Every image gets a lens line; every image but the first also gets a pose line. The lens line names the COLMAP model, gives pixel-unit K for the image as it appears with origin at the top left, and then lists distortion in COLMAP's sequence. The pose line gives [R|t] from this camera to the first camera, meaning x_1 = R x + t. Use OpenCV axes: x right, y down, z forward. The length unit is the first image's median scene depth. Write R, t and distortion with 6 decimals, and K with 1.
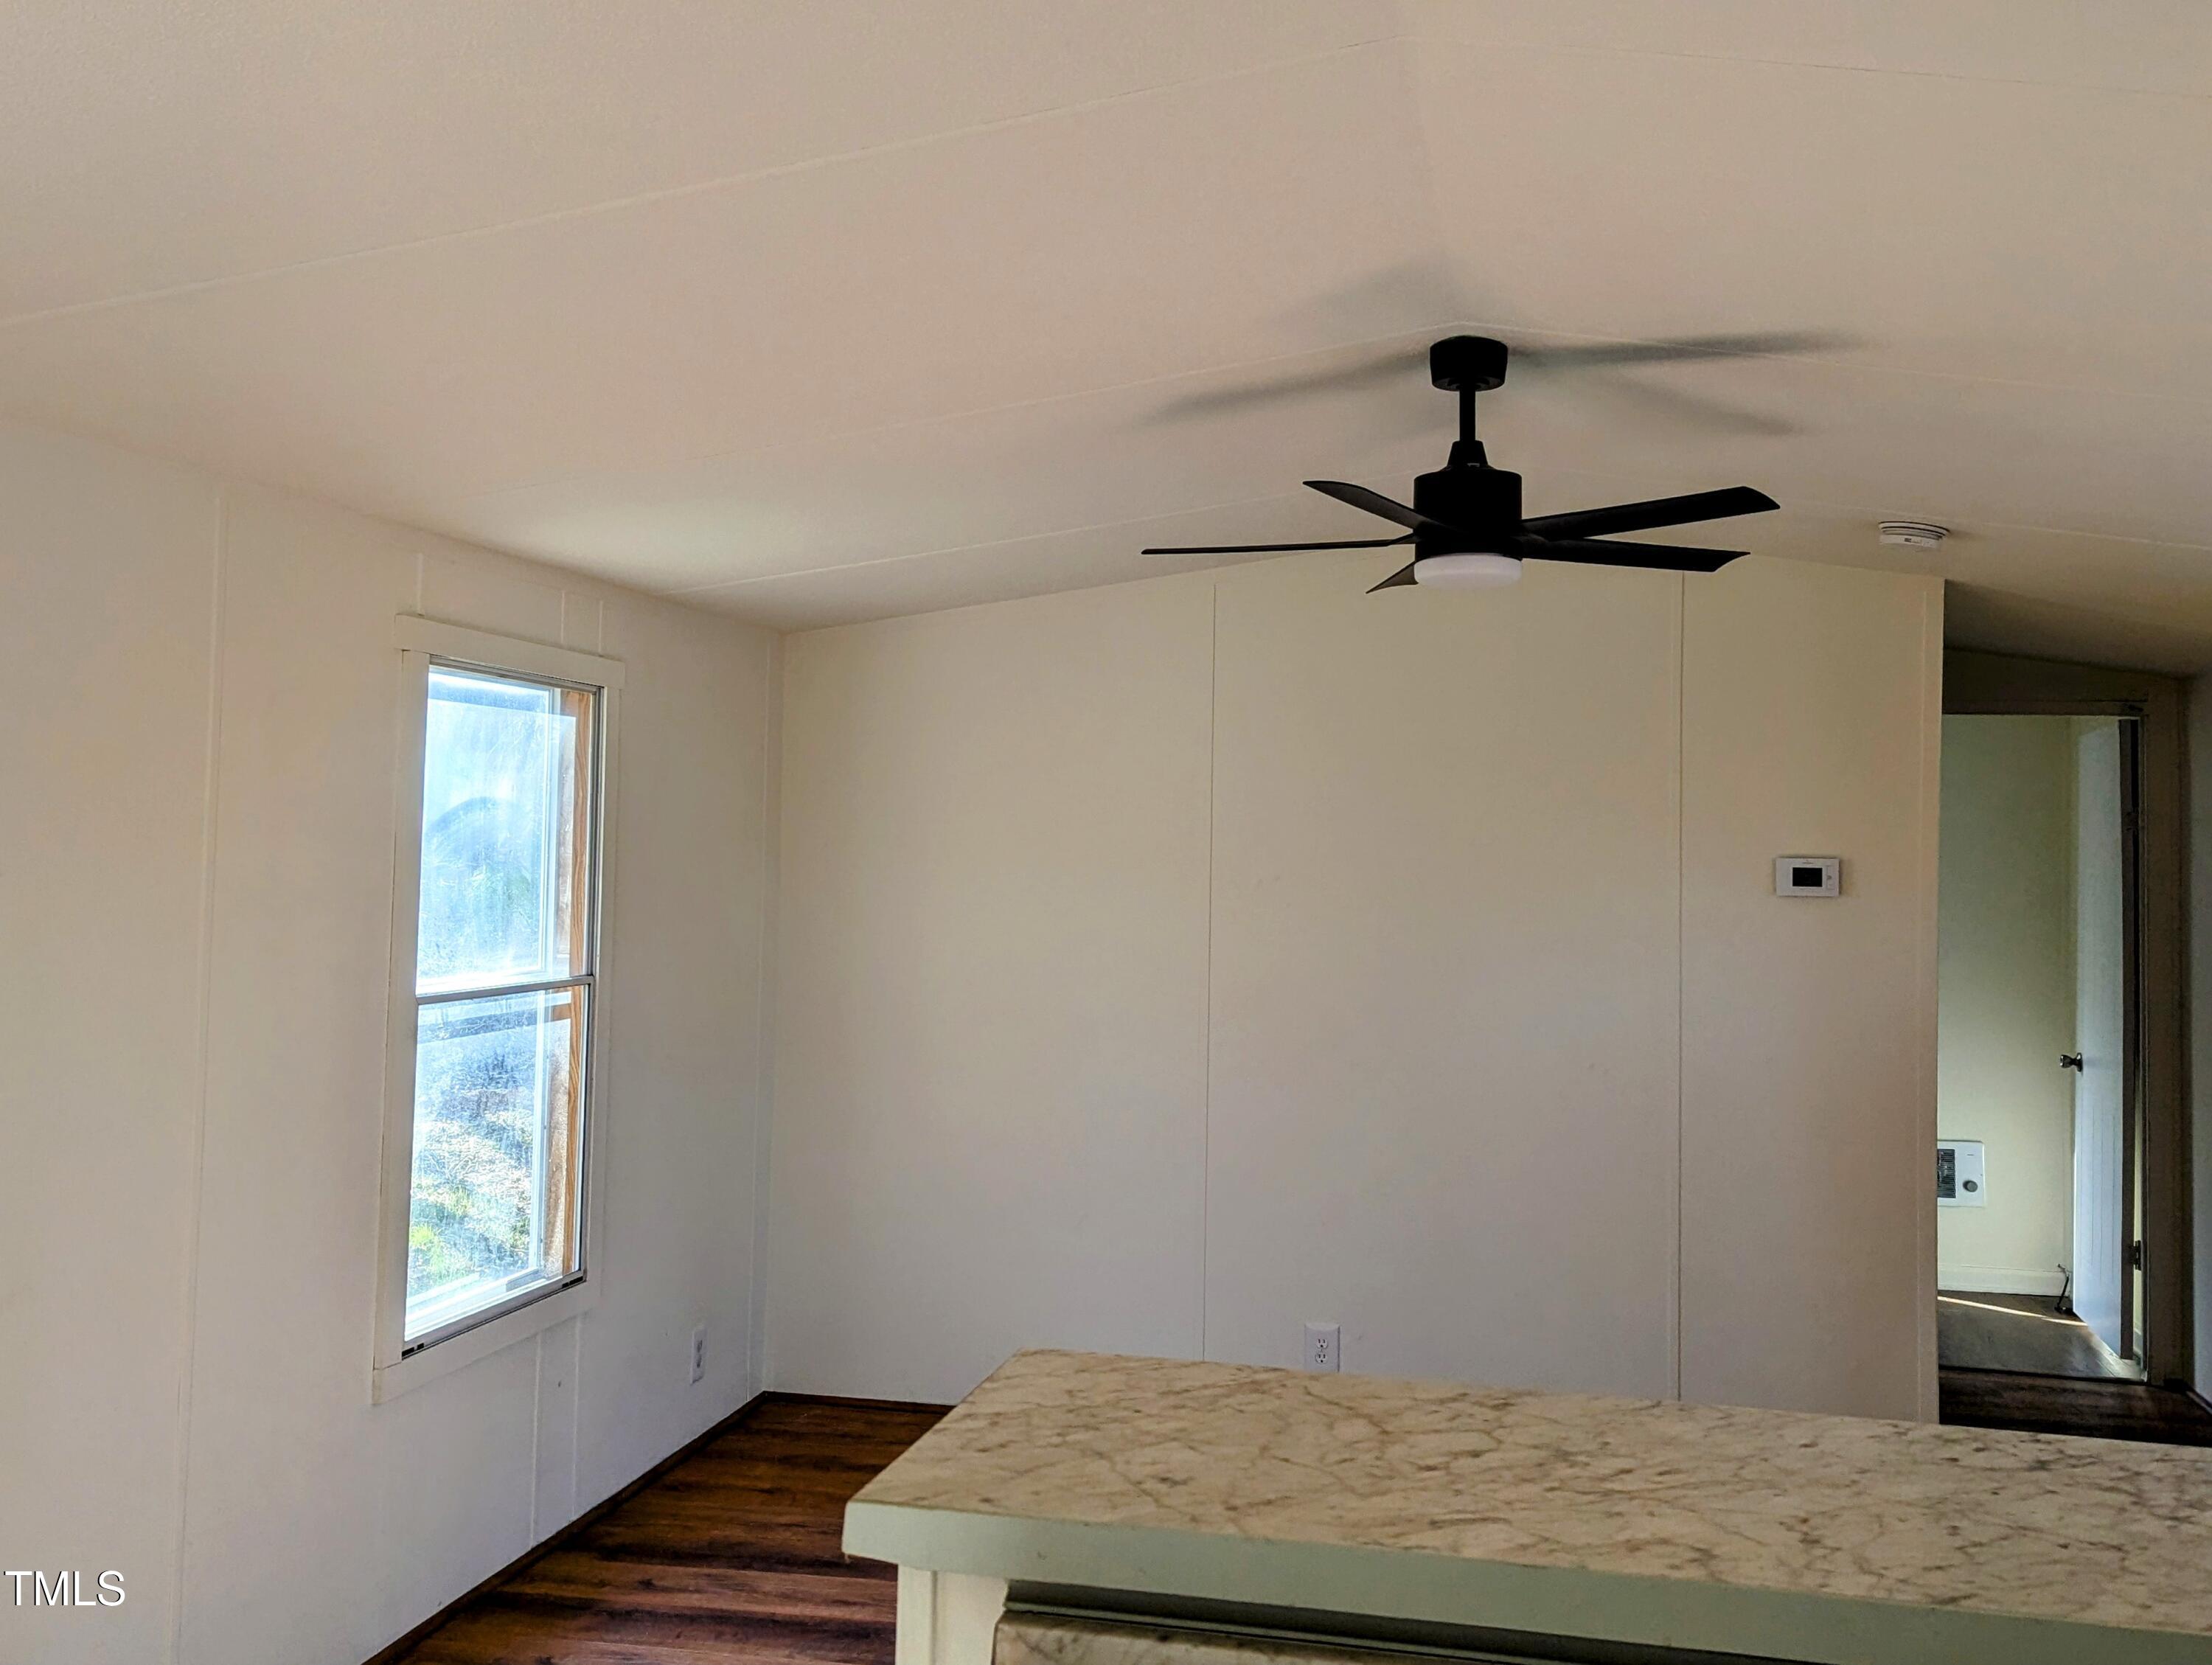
lens RADIAL K [[2098.0, 0, 1106.0], [0, 2098.0, 832.5], [0, 0, 1]] dist [0.050054, 0.019630]
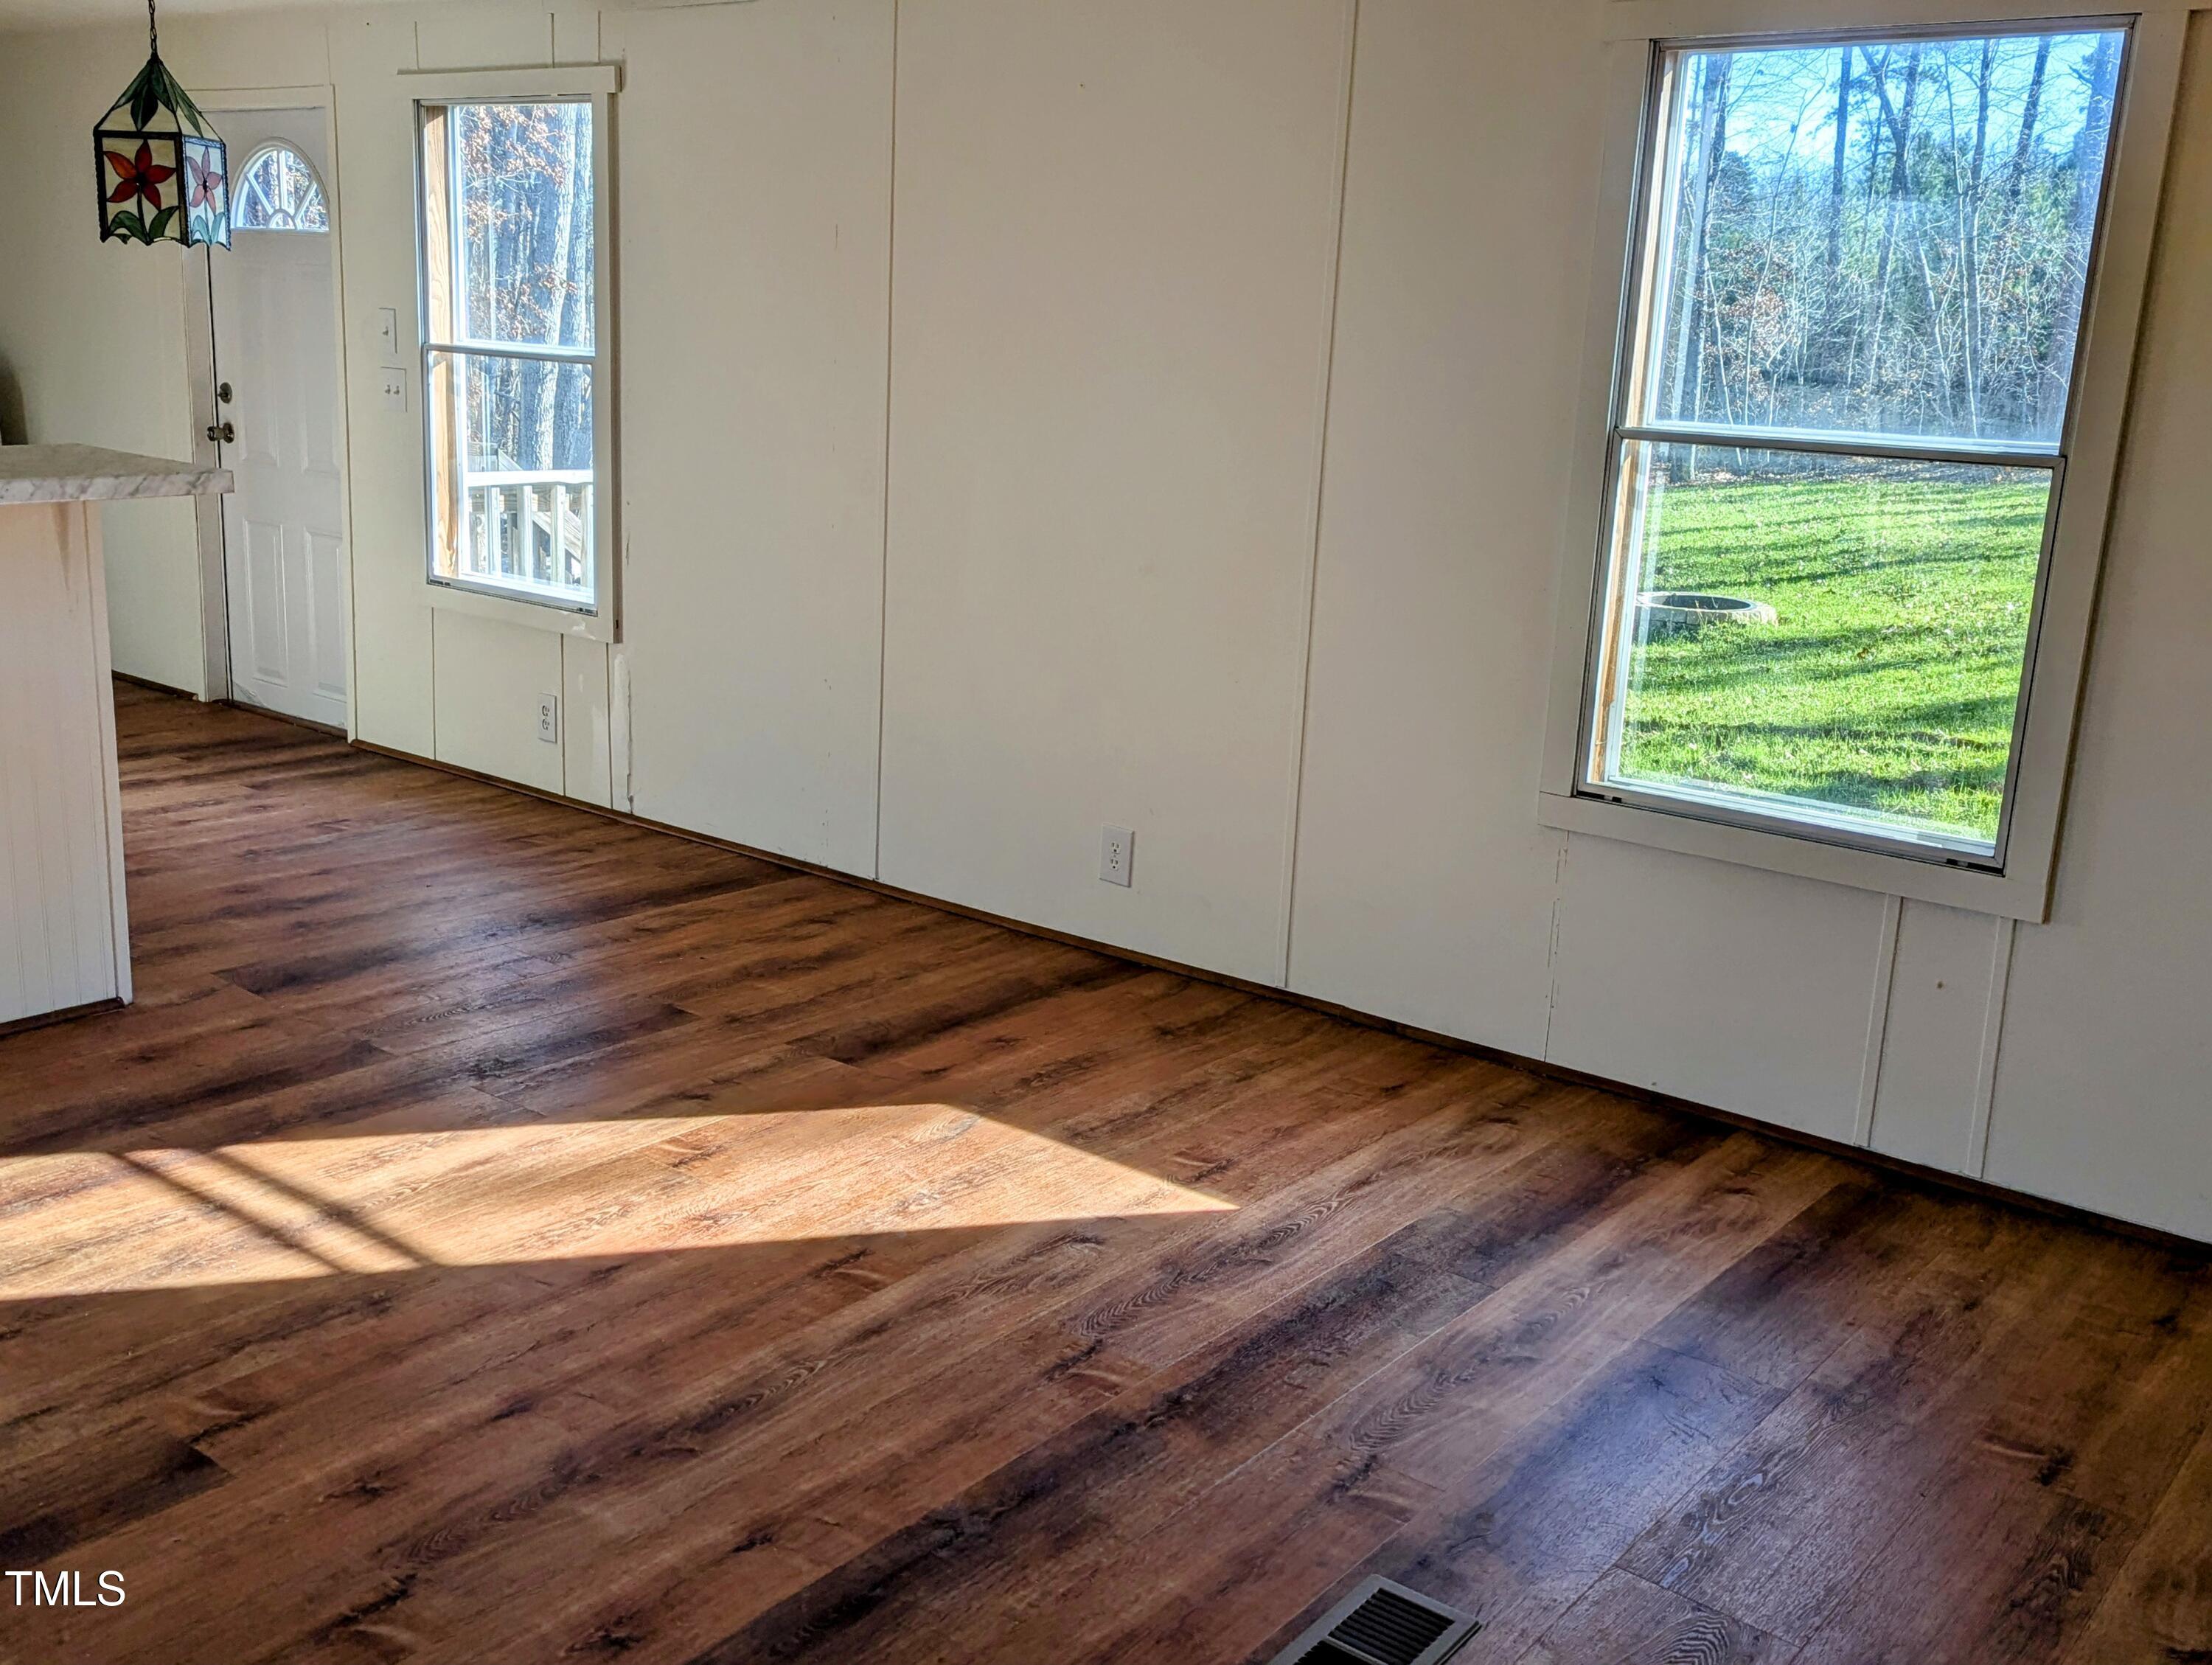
lens RADIAL K [[2098.0, 0, 1106.0], [0, 2098.0, 832.5], [0, 0, 1]] dist [0.050054, 0.019630]
pose [[-0.412567, 0.184638, -0.892019, 0.583961], [-0.047061, 0.973615, 0.223294, 0.049533], [0.909711, 0.134103, -0.392992, 1.079255]]
